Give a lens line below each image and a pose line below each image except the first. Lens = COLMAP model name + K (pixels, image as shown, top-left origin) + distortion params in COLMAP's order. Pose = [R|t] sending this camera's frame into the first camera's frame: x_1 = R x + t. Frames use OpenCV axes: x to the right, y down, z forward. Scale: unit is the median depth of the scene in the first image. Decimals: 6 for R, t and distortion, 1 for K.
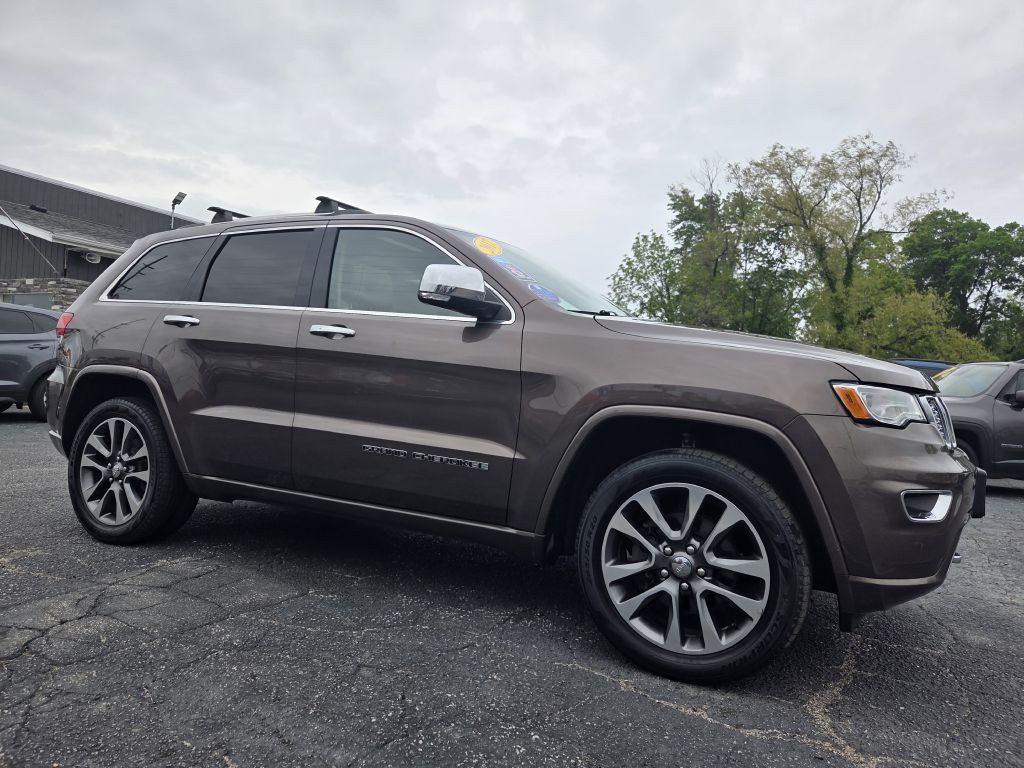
lens RADIAL K [[685.8, 0, 517.0], [0, 685.8, 375.5], [0, 0, 1]] dist [0.067185, -0.047534]
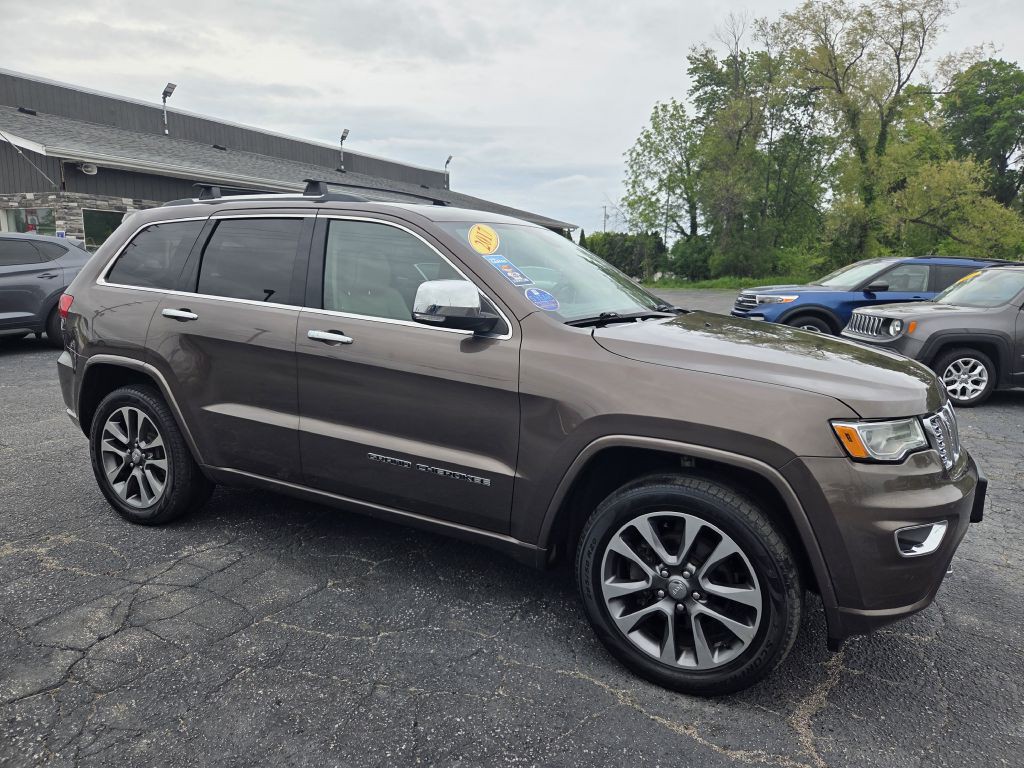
lens RADIAL K [[685.8, 0, 515.3], [0, 685.8, 381.0], [0, 0, 1]] dist [0.067185, -0.047534]
pose [[0.999225, -0.026221, -0.029341, 0.025371], [0.031082, 0.983204, 0.179841, -0.171508], [0.024132, -0.180614, 0.983258, 0.021988]]
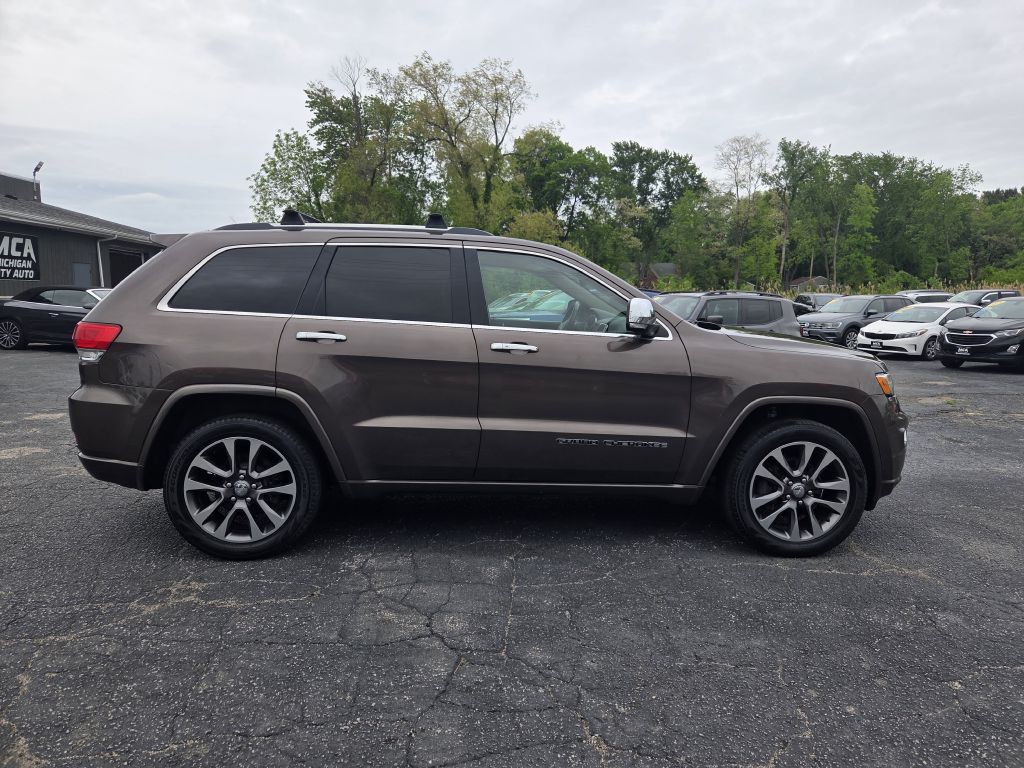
lens RADIAL K [[685.8, 0, 518.4], [0, 685.8, 381.3], [0, 0, 1]] dist [0.067185, -0.047534]
pose [[0.859434, -0.097602, 0.501844, -0.859989], [0.021726, 0.987693, 0.154886, -0.190067], [-0.510785, -0.122211, 0.850977, -0.019932]]
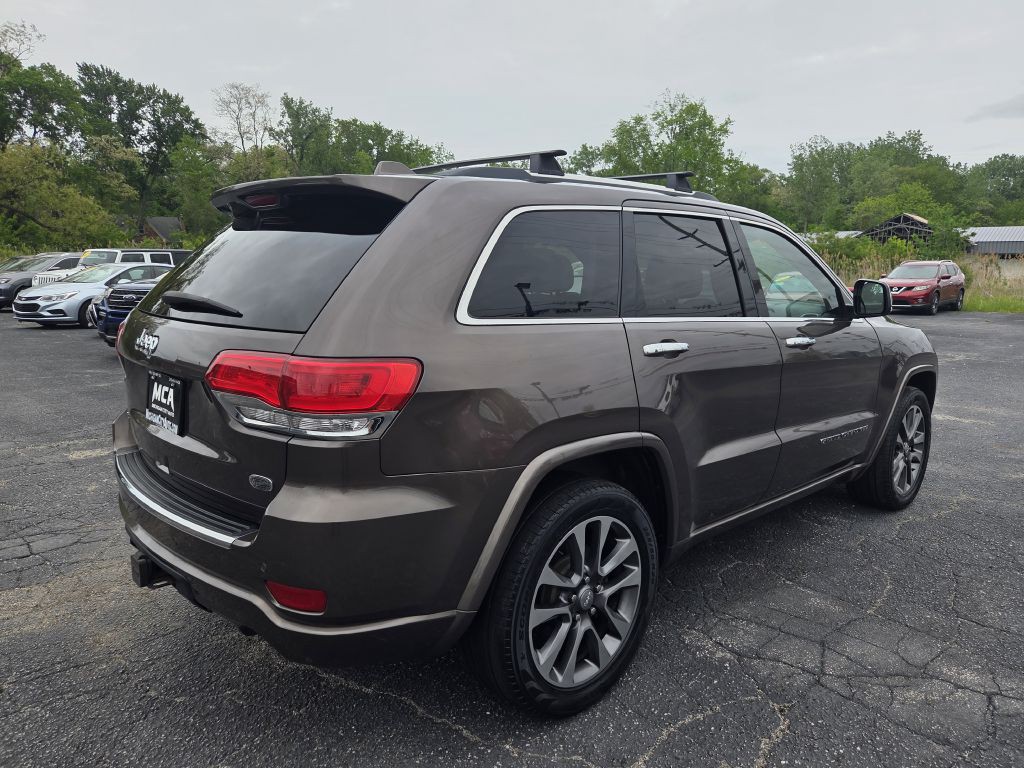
lens RADIAL K [[685.8, 0, 518.9], [0, 685.8, 391.9], [0, 0, 1]] dist [0.067185, -0.047534]
pose [[0.333436, -0.215622, 0.917784, -1.350854], [-0.006384, 0.972956, 0.230903, -0.224169], [-0.942751, -0.082851, 0.323042, 1.052002]]
